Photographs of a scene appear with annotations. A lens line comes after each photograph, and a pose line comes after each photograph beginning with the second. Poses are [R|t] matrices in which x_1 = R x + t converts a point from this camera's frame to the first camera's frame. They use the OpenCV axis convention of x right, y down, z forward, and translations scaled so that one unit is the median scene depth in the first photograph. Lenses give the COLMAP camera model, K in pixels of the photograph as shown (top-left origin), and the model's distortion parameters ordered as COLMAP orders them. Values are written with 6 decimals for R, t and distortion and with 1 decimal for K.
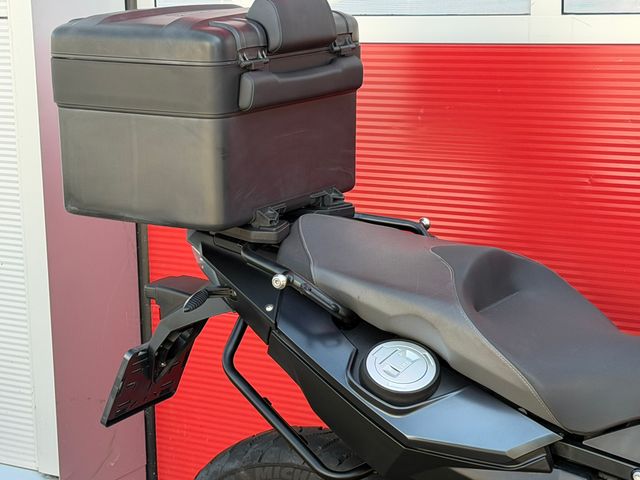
lens RADIAL K [[1483.6, 0, 320.0], [0, 1483.6, 240.0], [0, 0, 1]] dist [0.132101, 0.291422]
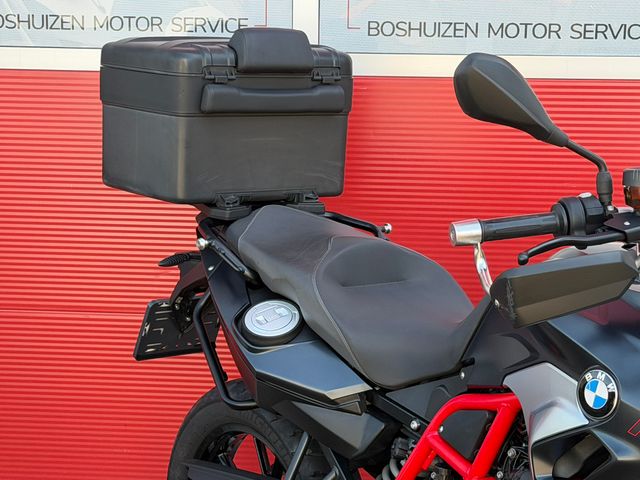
lens RADIAL K [[1483.6, 0, 320.0], [0, 1483.6, 240.0], [0, 0, 1]] dist [0.132101, 0.291422]
pose [[0.921666, 0.106581, -0.373057, 0.556597], [-0.129934, 0.990796, -0.037945, 0.061212], [0.365579, 0.083445, 0.927032, -0.164358]]
